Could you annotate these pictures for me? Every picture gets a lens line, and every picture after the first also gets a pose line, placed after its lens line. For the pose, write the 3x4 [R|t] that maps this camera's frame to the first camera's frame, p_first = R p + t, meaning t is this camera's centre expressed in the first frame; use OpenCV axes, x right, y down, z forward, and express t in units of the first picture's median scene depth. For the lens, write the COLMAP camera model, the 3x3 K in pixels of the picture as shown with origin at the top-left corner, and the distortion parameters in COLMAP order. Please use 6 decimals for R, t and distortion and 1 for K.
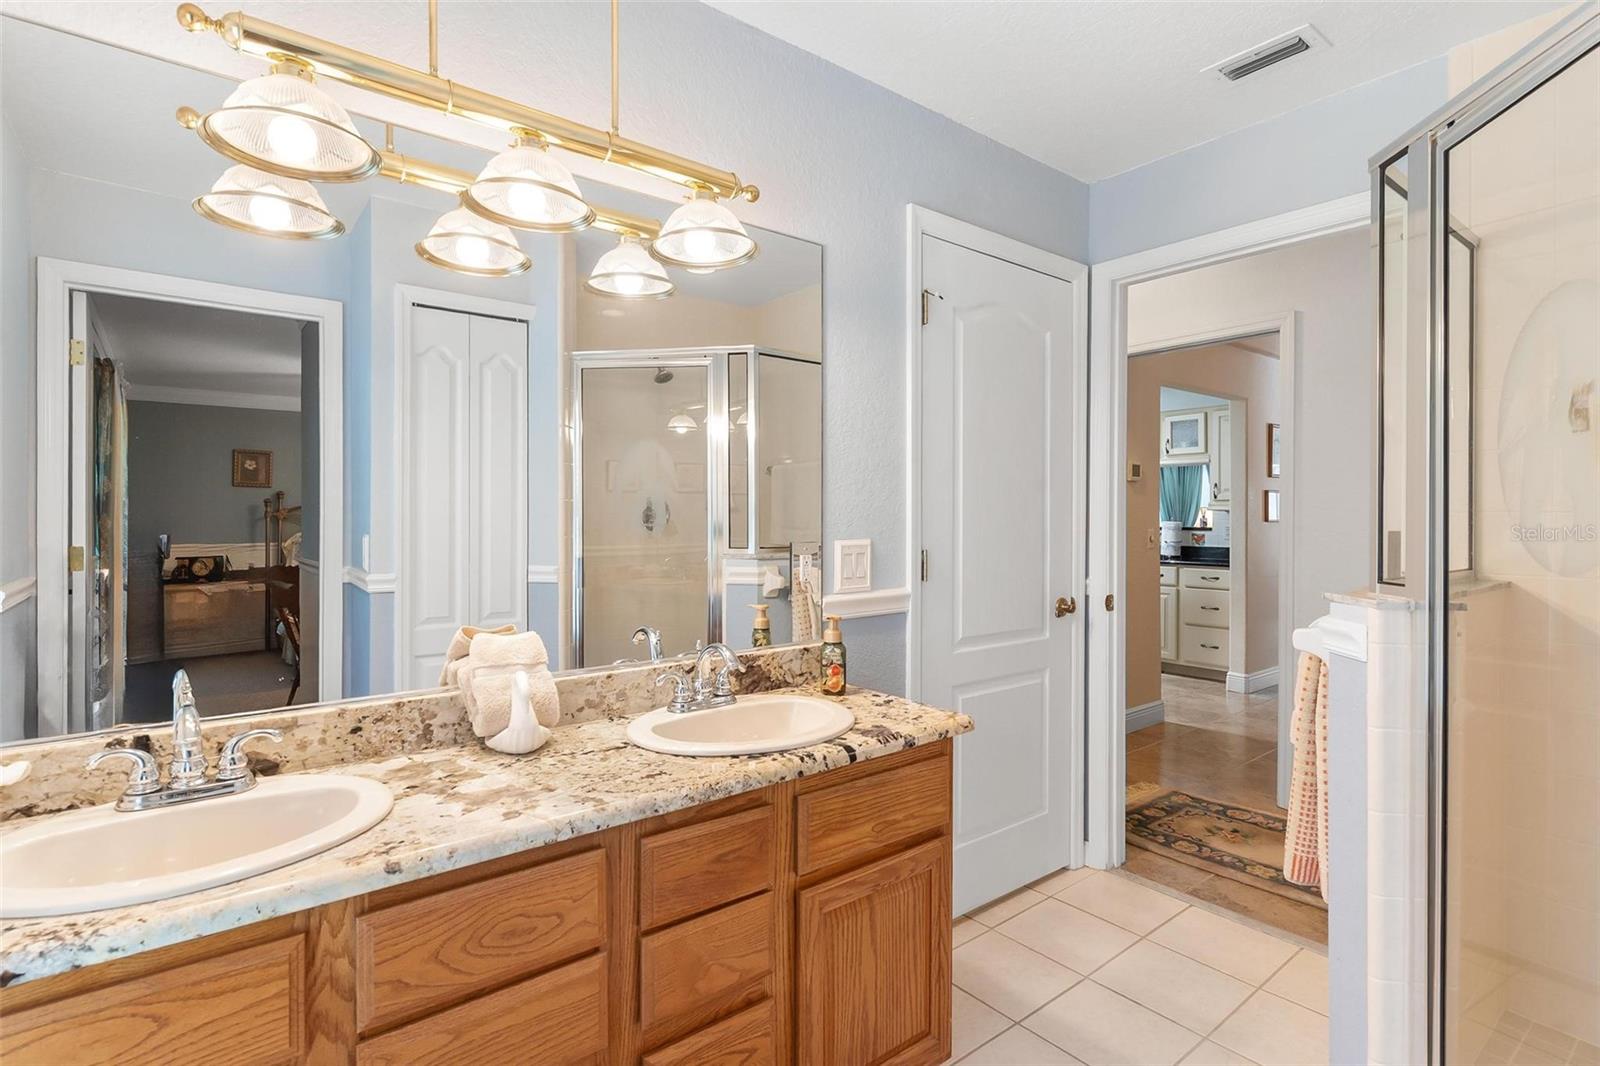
lens RADIAL K [[792.1, 0, 804.0], [0, 792.1, 526.3], [0, 0, 1]] dist [-0.015912, 0.000317]
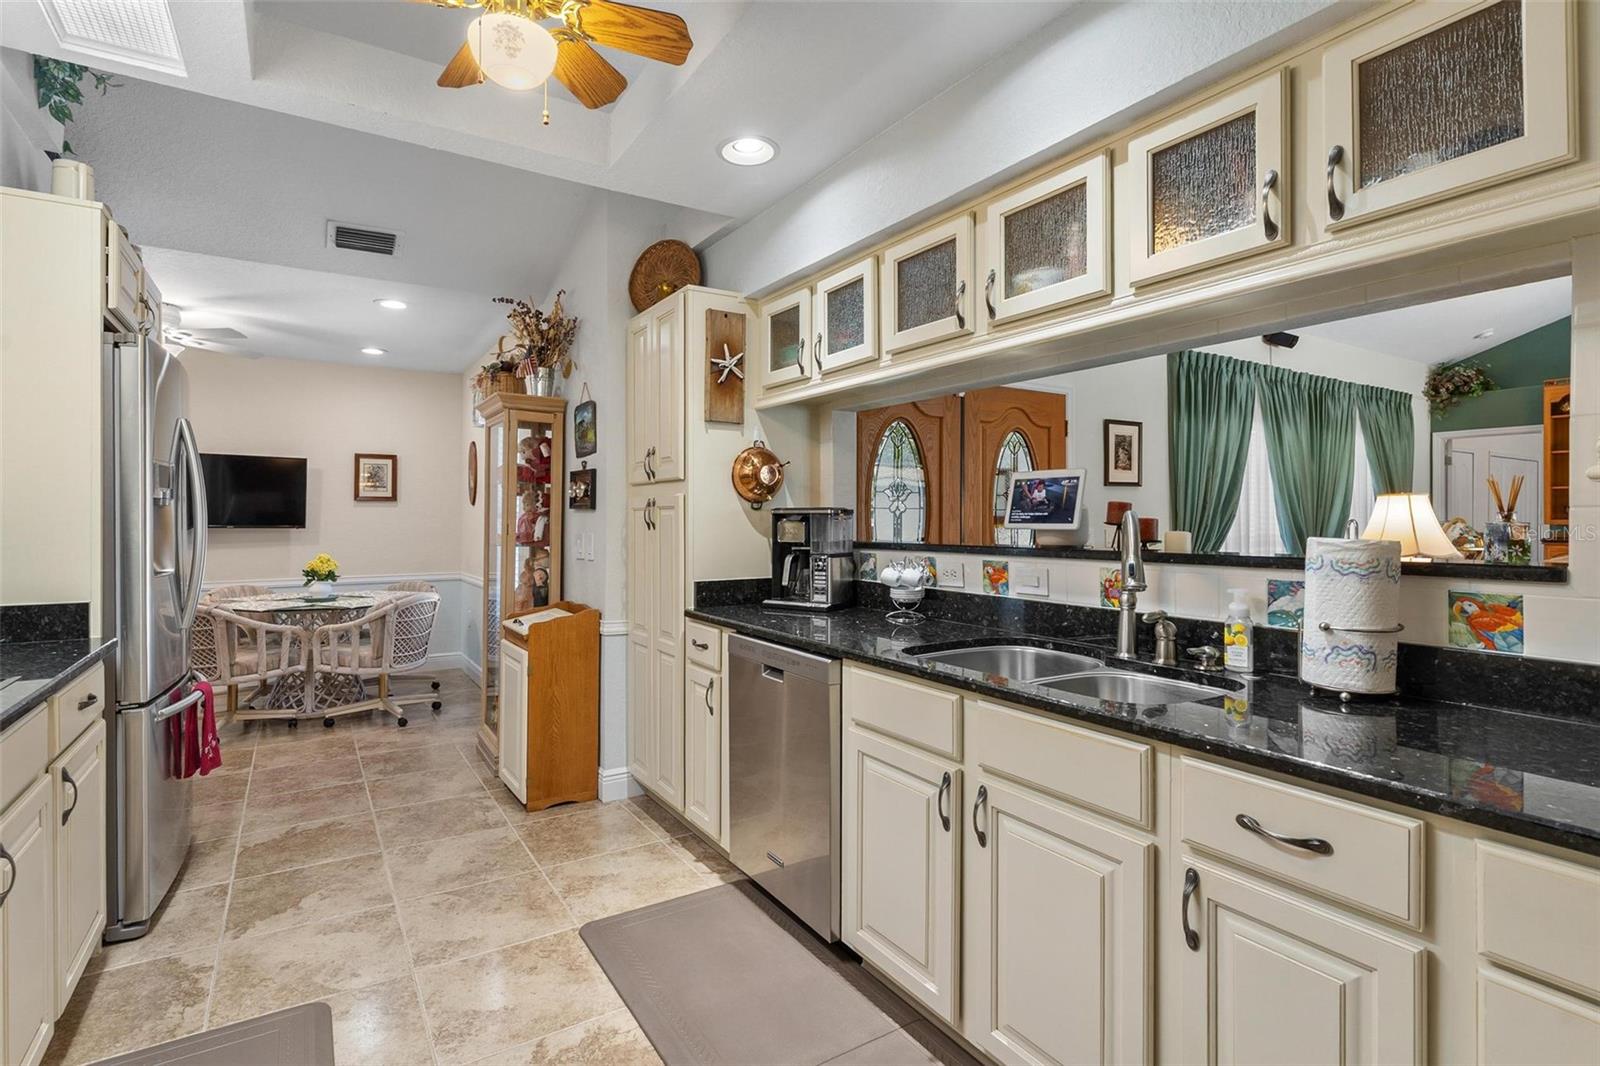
lens RADIAL K [[792.1, 0, 798.3], [0, 792.1, 526.7], [0, 0, 1]] dist [-0.015912, 0.000317]
pose [[0.993747, -0.000950, -0.111650, 0.337793], [0.000315, 0.999984, -0.005706, -0.007876], [0.111653, 0.005635, 0.993731, 0.769021]]
